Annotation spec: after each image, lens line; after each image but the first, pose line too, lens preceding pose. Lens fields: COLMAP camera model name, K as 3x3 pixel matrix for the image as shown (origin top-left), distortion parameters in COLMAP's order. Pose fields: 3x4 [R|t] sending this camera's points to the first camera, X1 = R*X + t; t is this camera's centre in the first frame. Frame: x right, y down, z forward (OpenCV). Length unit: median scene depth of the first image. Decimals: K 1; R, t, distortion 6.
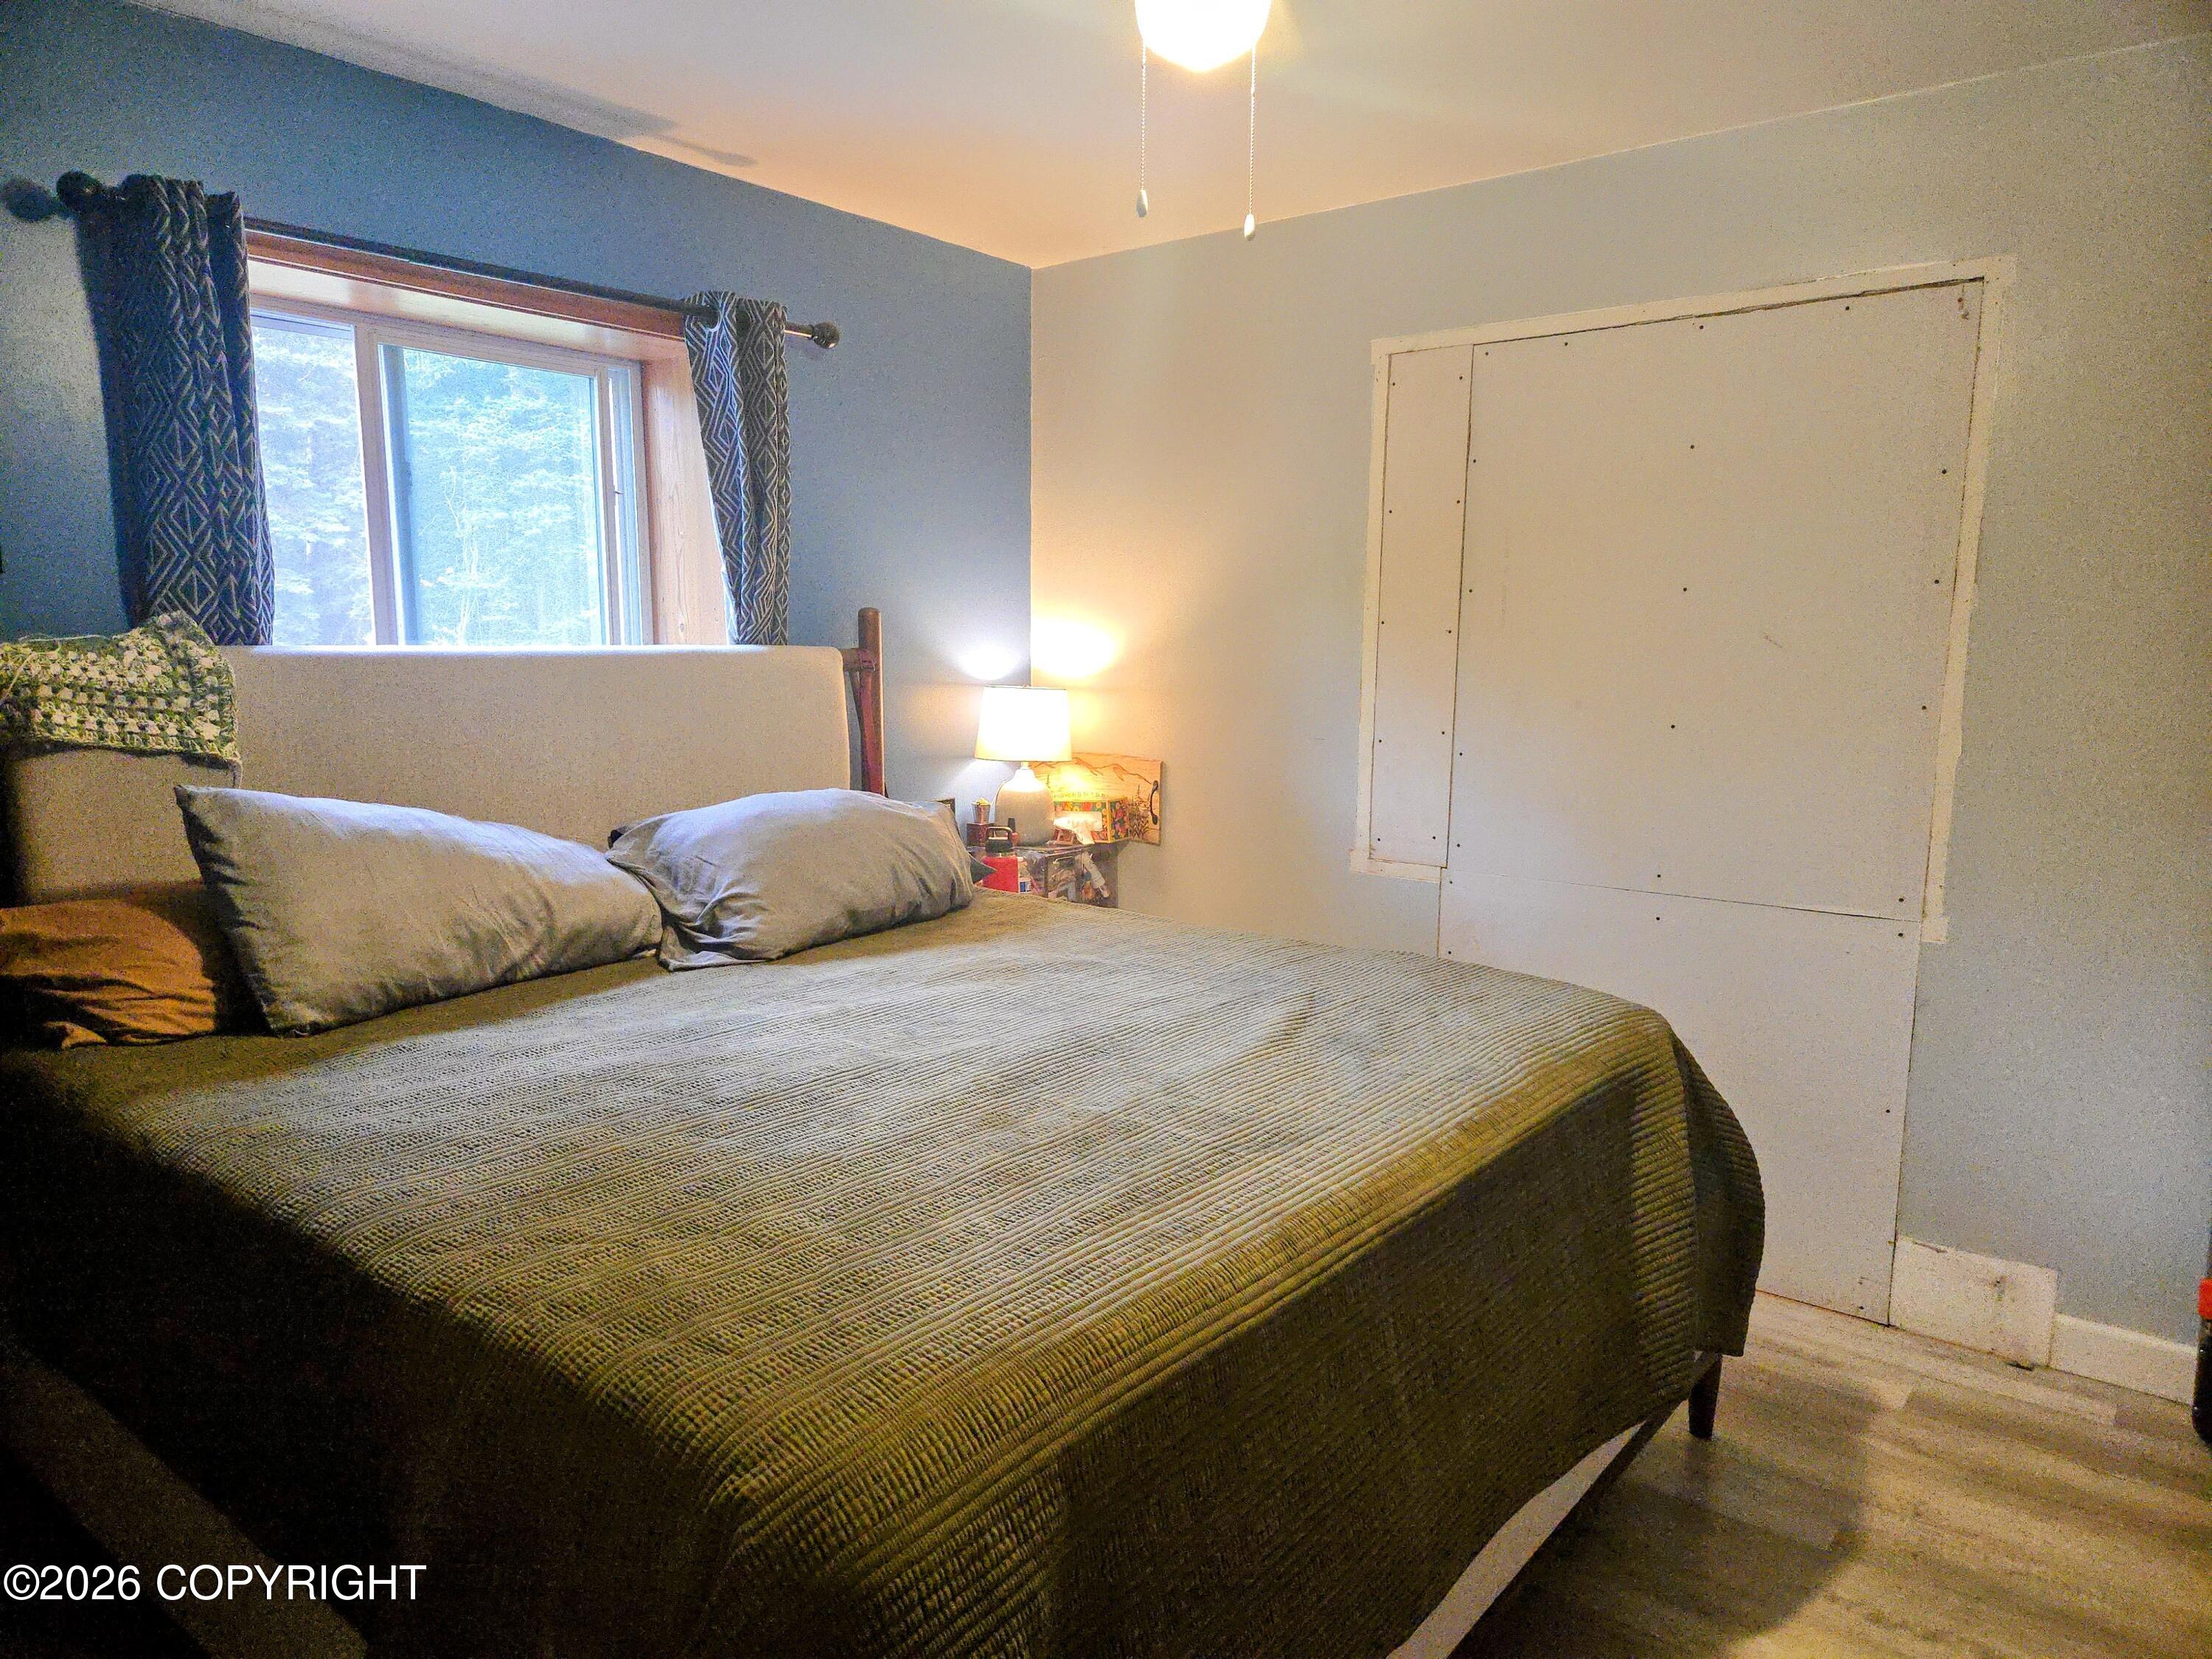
lens RADIAL K [[1484.3, 0, 1106.0], [0, 1484.3, 829.5], [0, 0, 1]] dist [0.062910, -0.060085]
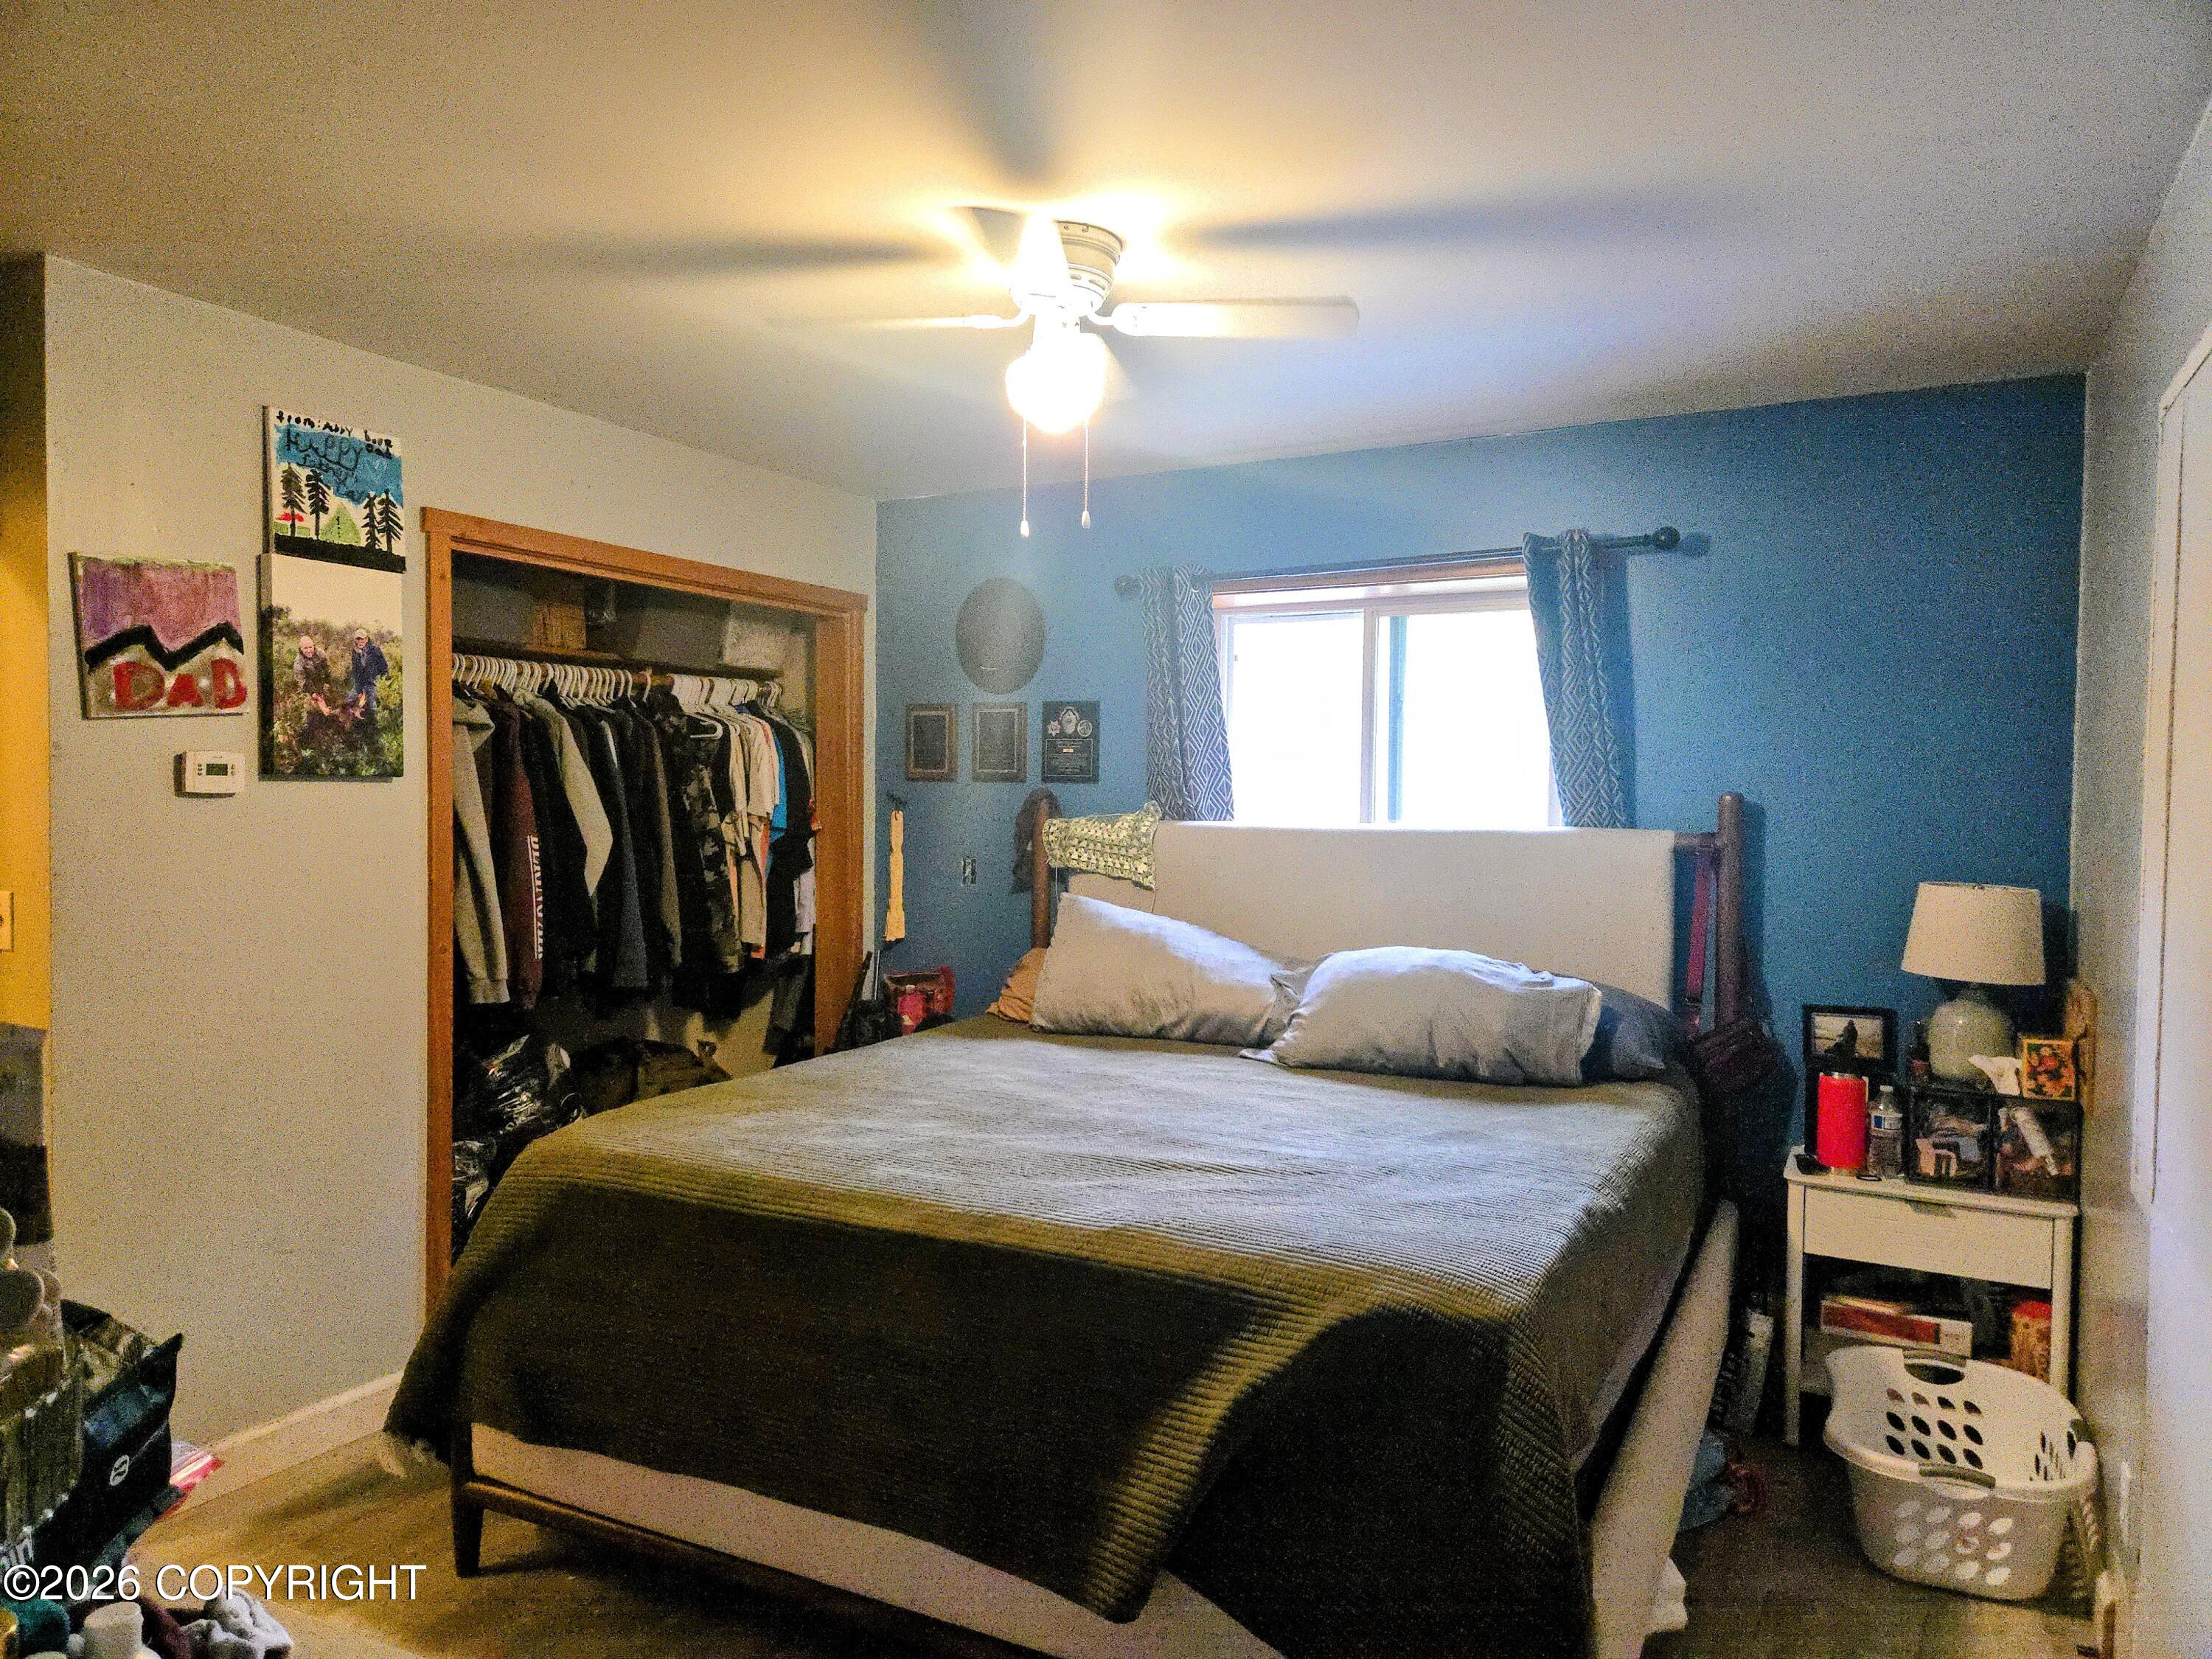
lens RADIAL K [[1484.3, 0, 1106.0], [0, 1484.3, 829.5], [0, 0, 1]] dist [0.062910, -0.060085]
pose [[0.182149, 0.021010, -0.983046, 1.063916], [-0.133339, 0.991064, -0.003525, -0.094705], [0.974188, 0.131720, 0.183323, 0.611937]]
